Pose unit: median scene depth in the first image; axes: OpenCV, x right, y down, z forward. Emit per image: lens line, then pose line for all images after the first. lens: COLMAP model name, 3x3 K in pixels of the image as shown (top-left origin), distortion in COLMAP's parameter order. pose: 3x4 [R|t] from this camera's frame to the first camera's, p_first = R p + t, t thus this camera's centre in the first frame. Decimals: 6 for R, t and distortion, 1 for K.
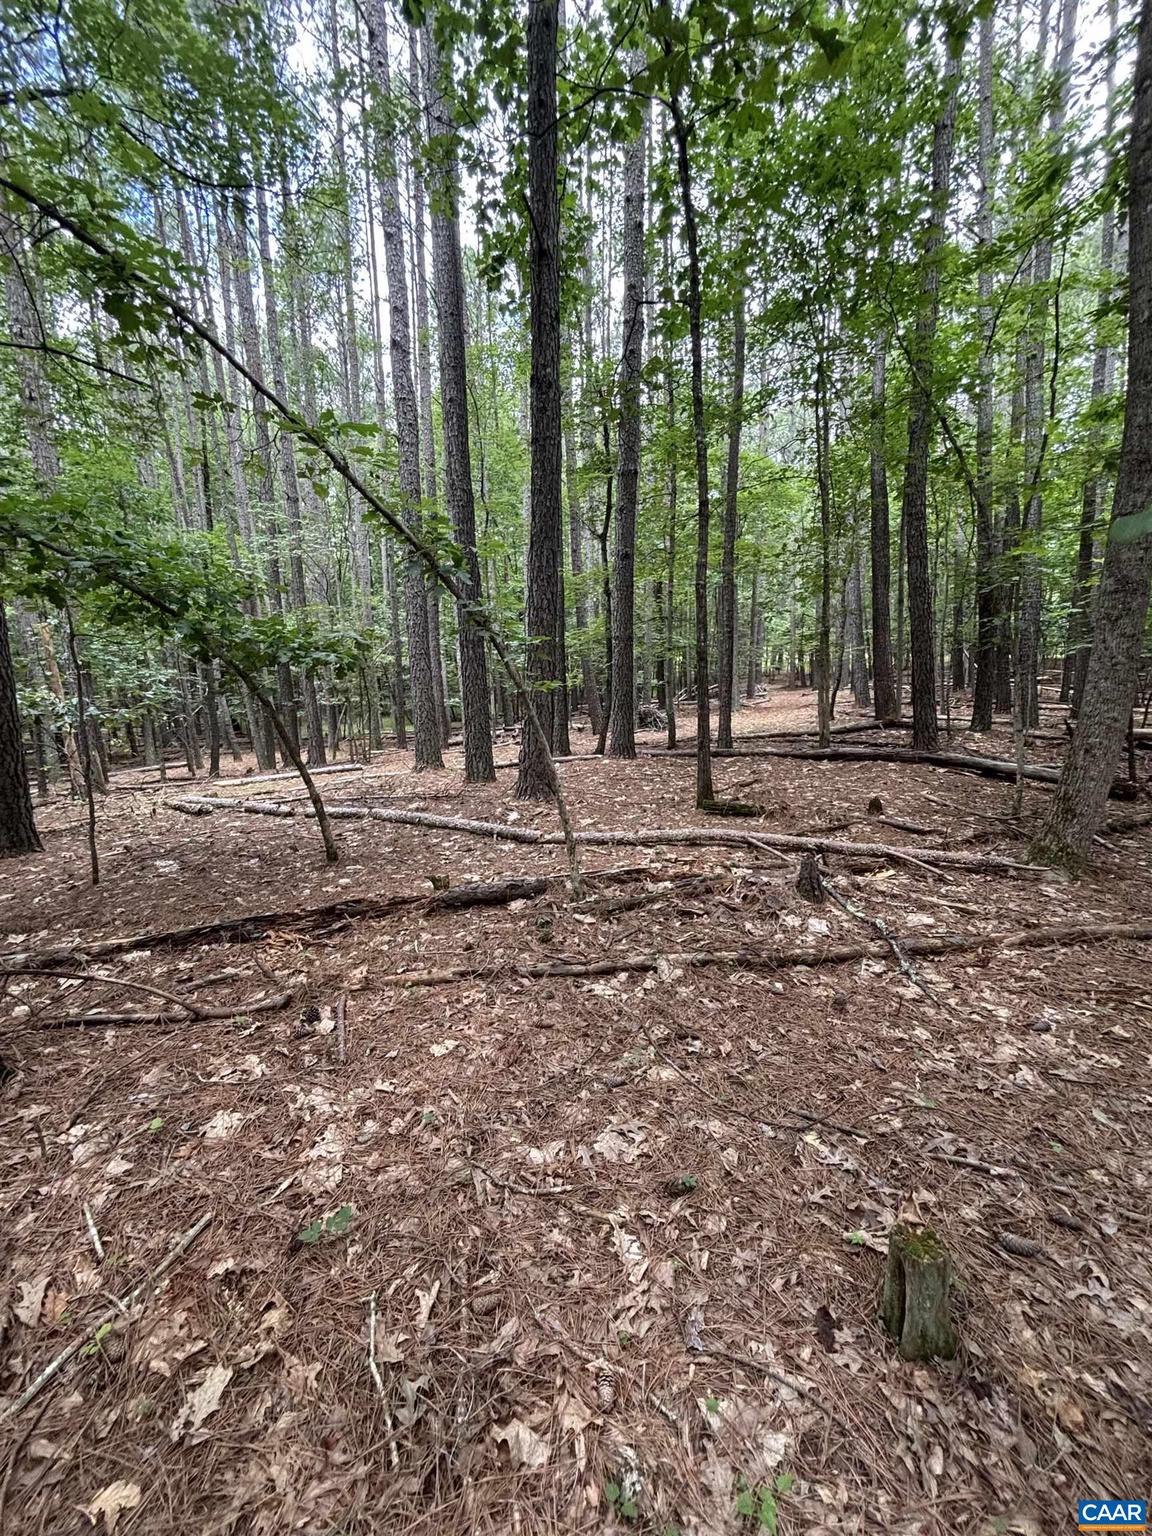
lens RADIAL K [[618.5, 0, 575.5], [0, 618.5, 771.8], [0, 0, 1]] dist [0.004735, 0.001110]
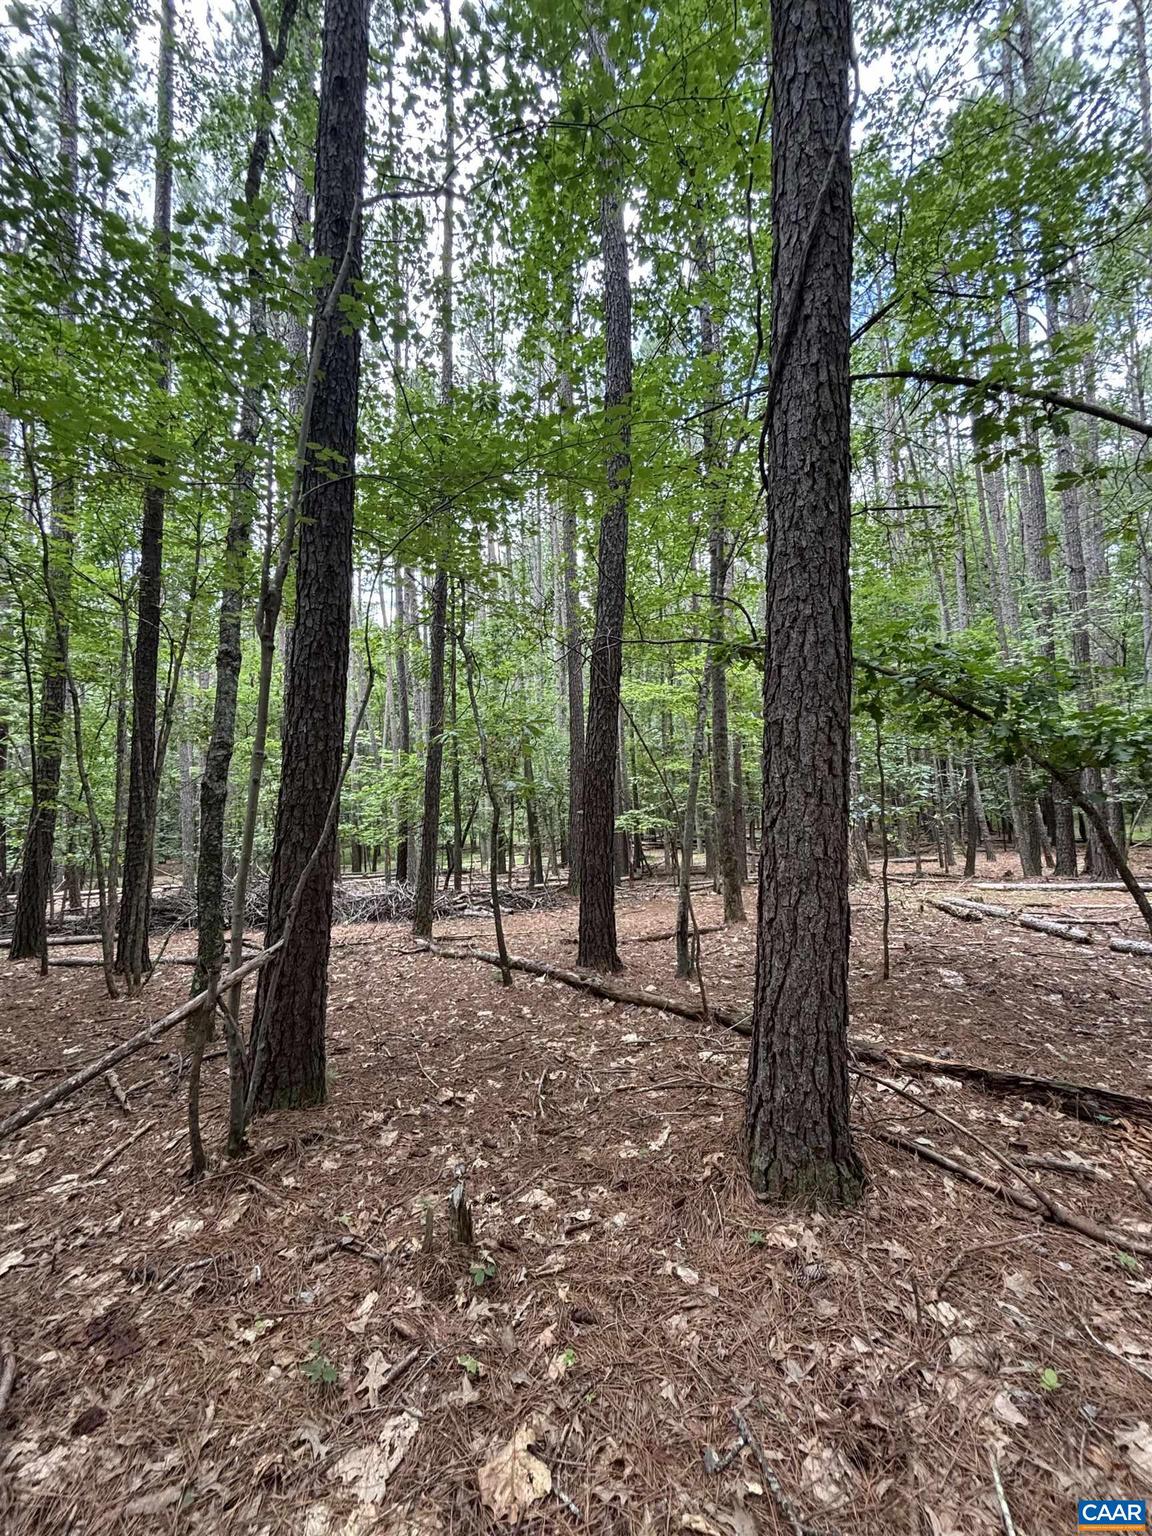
lens RADIAL K [[618.5, 0, 575.9], [0, 618.5, 767.4], [0, 0, 1]] dist [0.004735, 0.001110]
pose [[0.478857, -0.036304, -0.877142, -0.139059], [-0.100414, 0.990322, -0.095807, -0.026694], [0.872132, 0.133956, 0.470577, 0.013373]]
